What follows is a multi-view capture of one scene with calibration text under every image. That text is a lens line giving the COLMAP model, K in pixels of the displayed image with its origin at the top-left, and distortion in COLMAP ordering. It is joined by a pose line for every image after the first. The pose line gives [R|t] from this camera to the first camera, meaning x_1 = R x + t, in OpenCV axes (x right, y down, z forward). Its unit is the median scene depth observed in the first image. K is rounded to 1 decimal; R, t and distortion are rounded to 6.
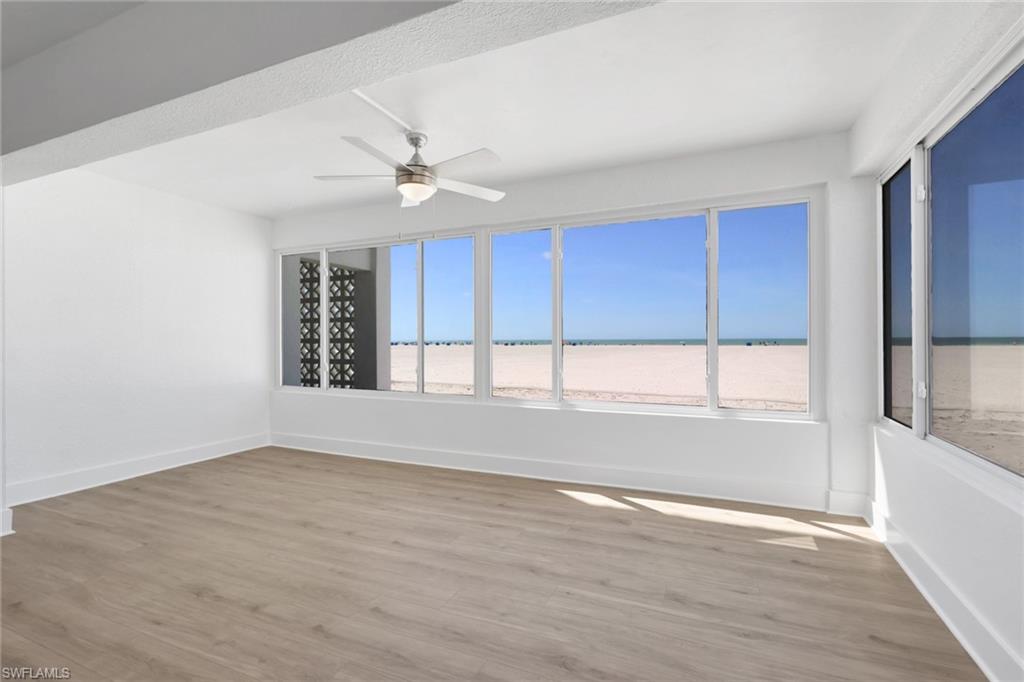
lens RADIAL K [[466.2, 0, 527.6], [0, 466.2, 350.5], [0, 0, 1]] dist [0.002121, 0.000142]
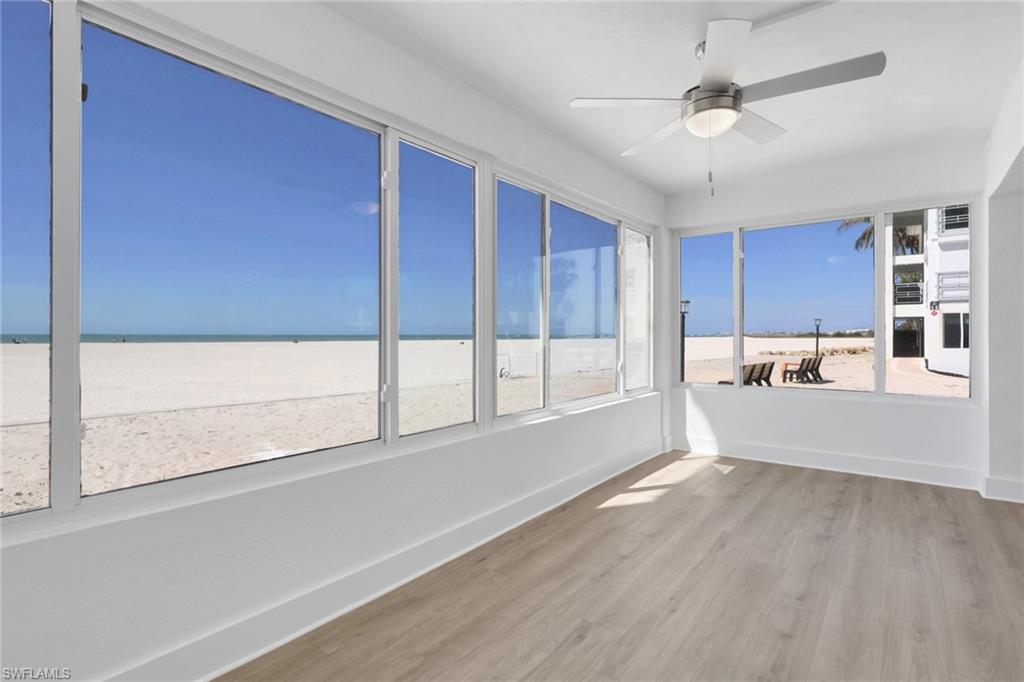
lens RADIAL K [[508.6, 0, 503.6], [0, 508.6, 336.2], [0, 0, 1]] dist [0.011169, 0.000172]
pose [[0.258123, 0.003790, 0.966105, -1.414754], [0.018797, 0.999783, -0.008944, -0.023338], [-0.965929, 0.020468, 0.257996, 1.443319]]
